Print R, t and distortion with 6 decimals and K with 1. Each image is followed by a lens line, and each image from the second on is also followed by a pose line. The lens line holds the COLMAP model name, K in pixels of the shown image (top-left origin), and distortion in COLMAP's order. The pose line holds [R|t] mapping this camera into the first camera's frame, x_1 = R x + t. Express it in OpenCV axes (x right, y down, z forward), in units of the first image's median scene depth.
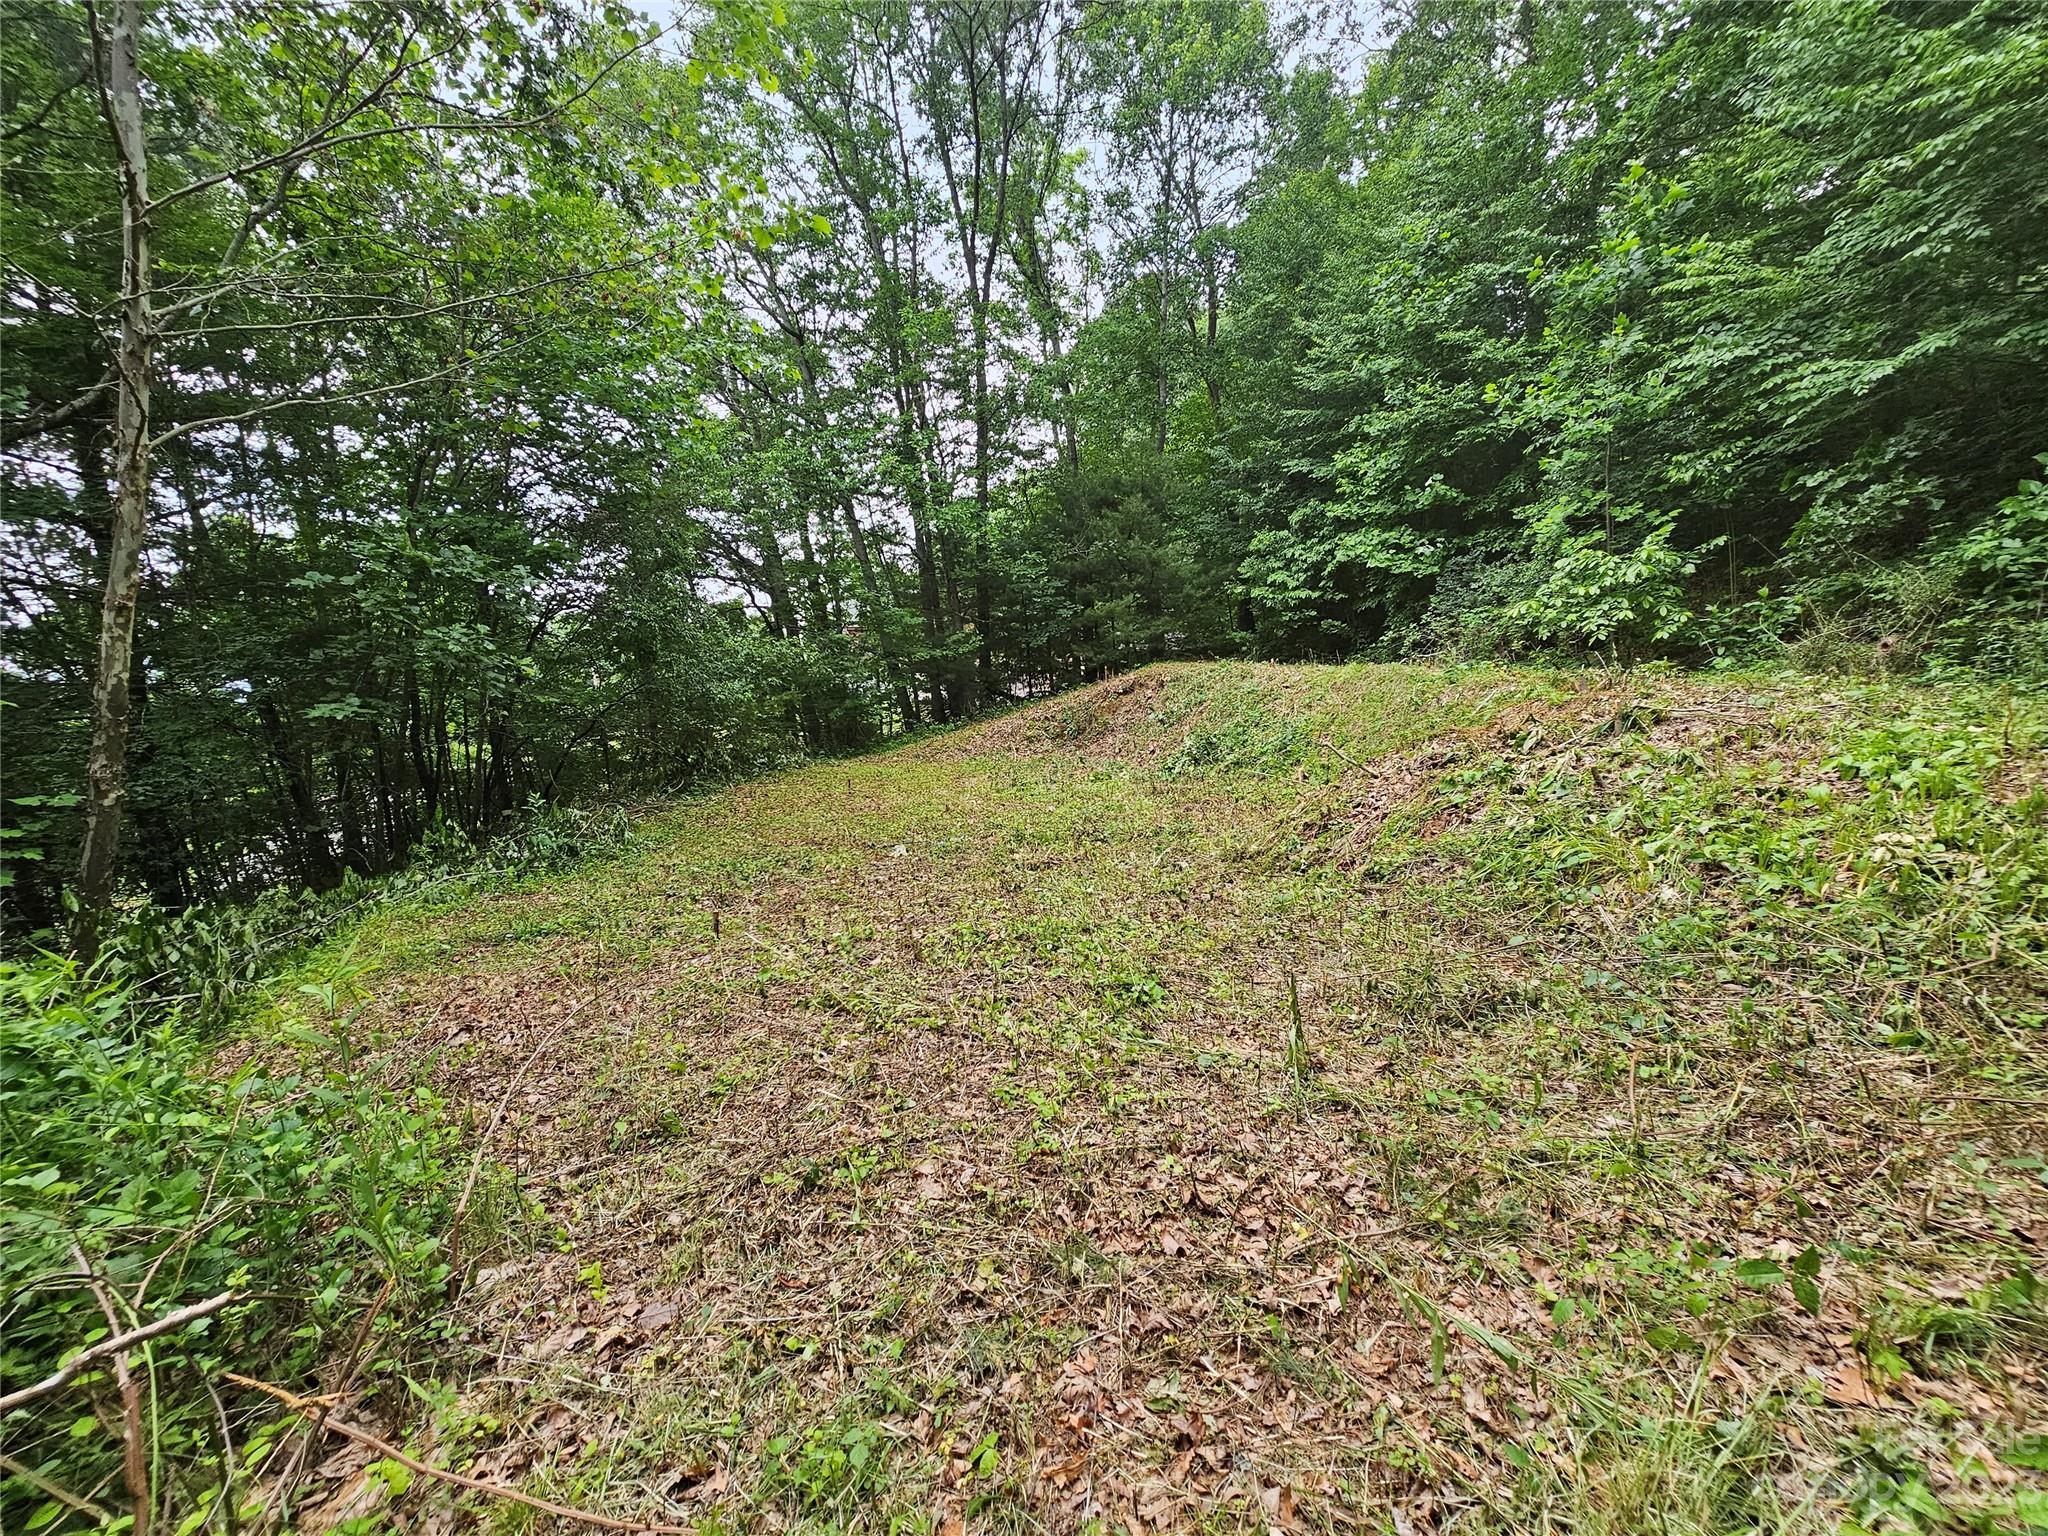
lens RADIAL K [[838.8, 0, 1024.7], [0, 838.8, 761.3], [0, 0, 1]] dist [0.005019, 0.002359]
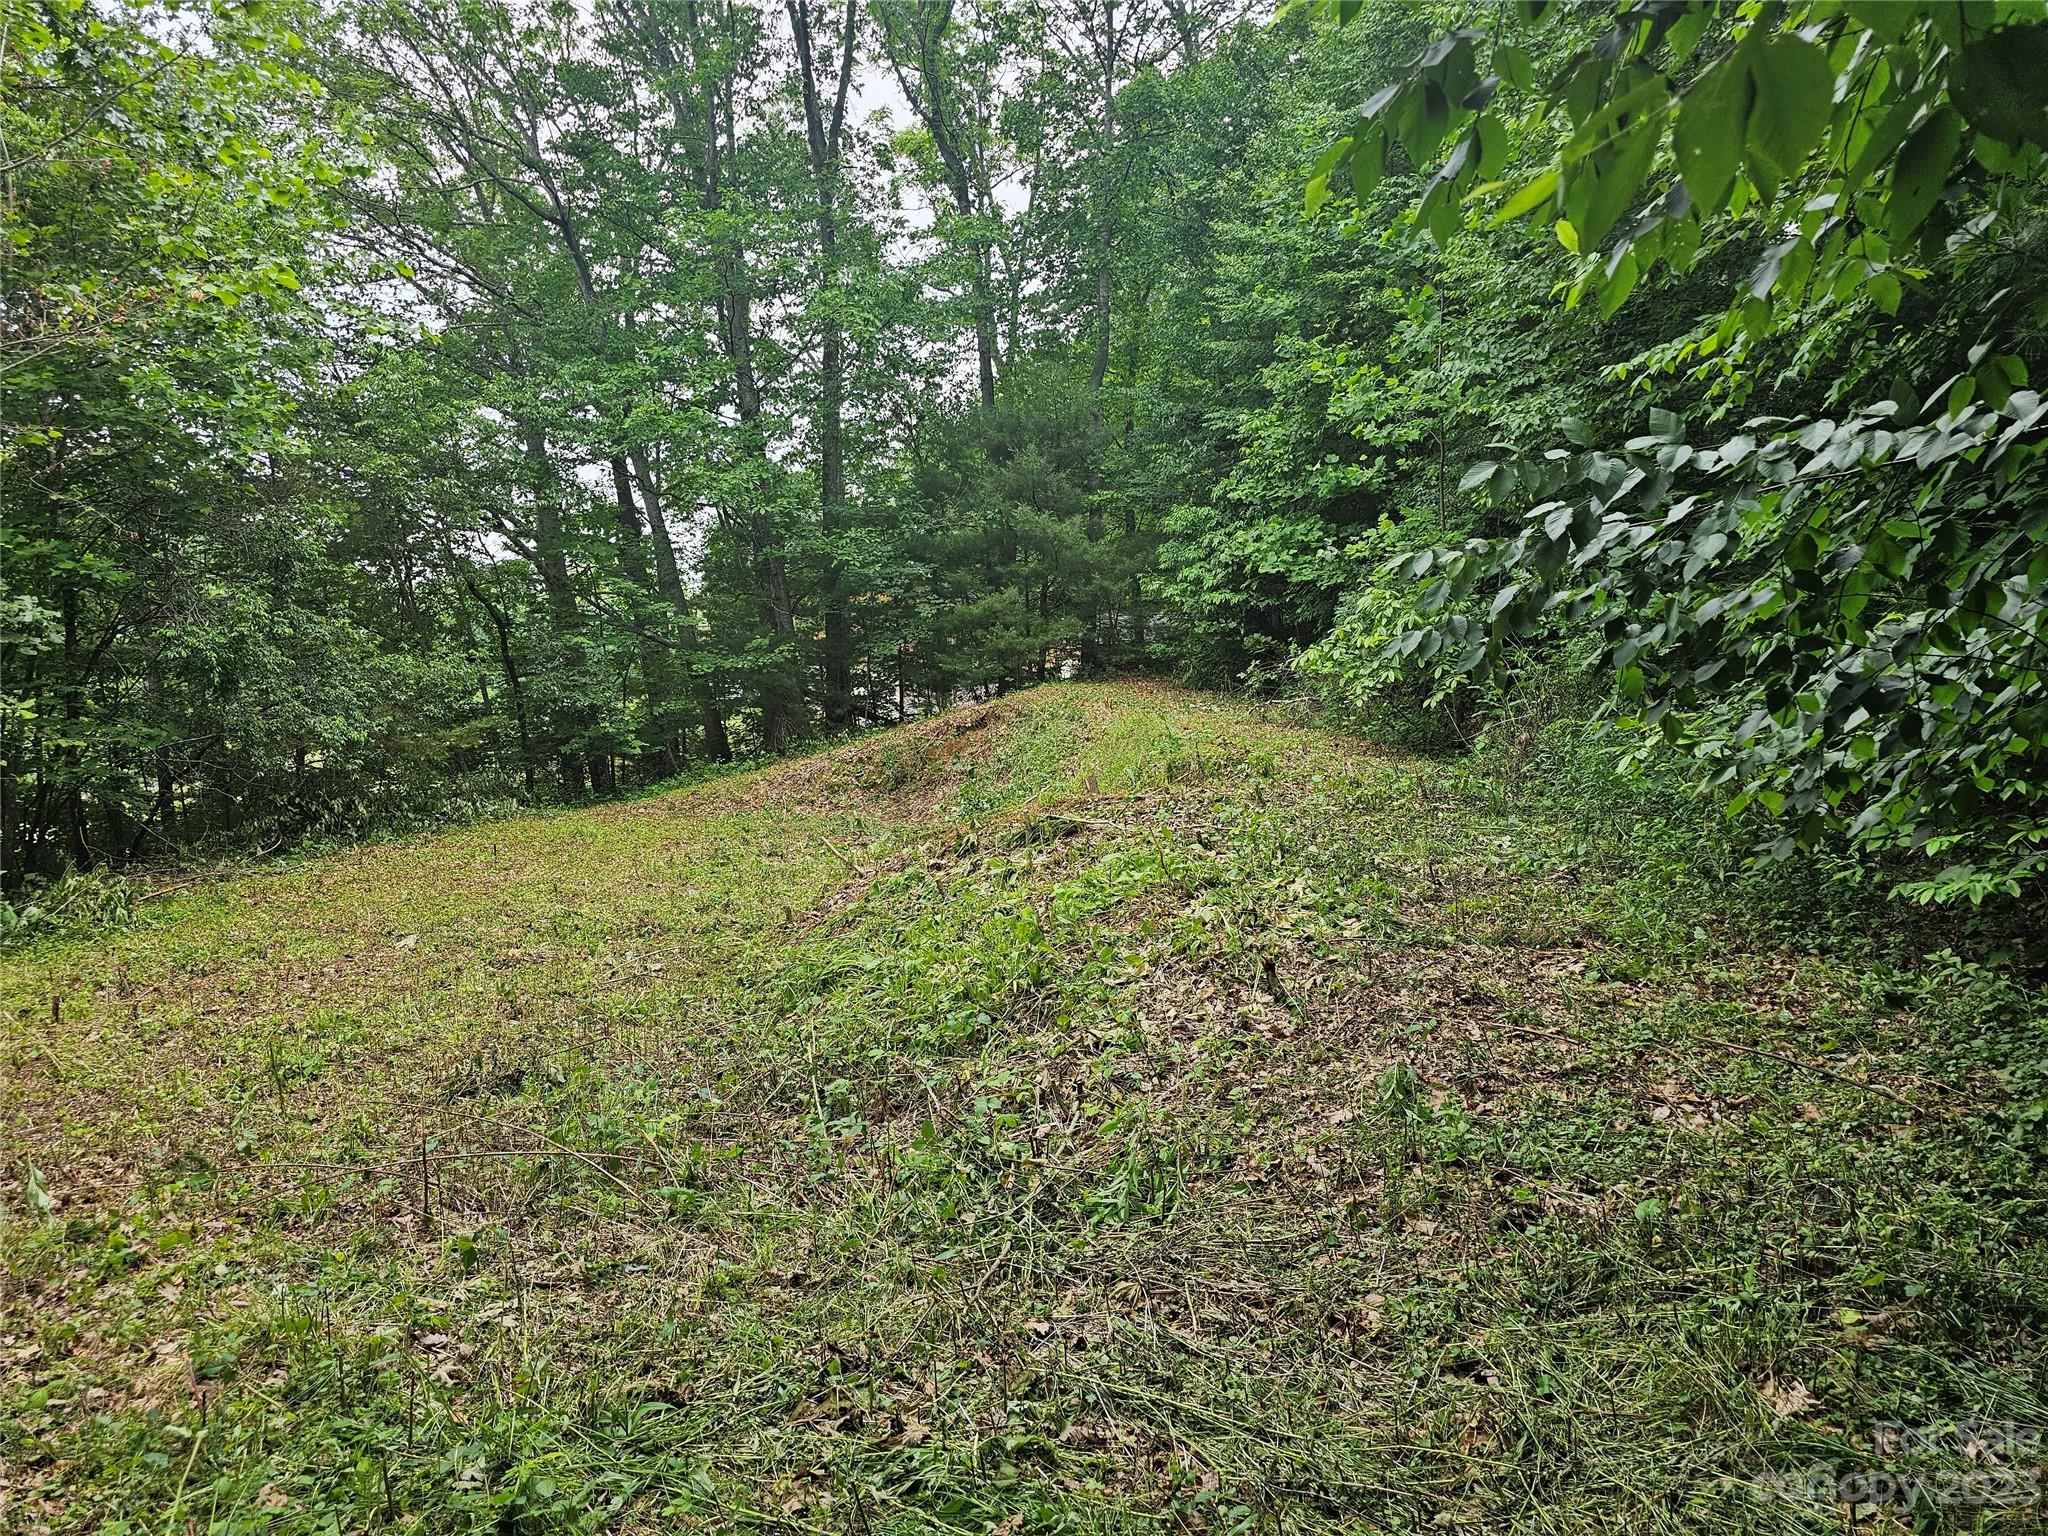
lens RADIAL K [[1387.8, 0, 1039.3], [0, 1387.8, 685.5], [0, 0, 1]] dist [0.074505, -0.063279]
pose [[0.998908, 0.022548, -0.040926, 0.228818], [-0.025795, 0.996410, -0.080633, -0.025860], [0.038961, 0.081600, 0.995903, -0.174694]]
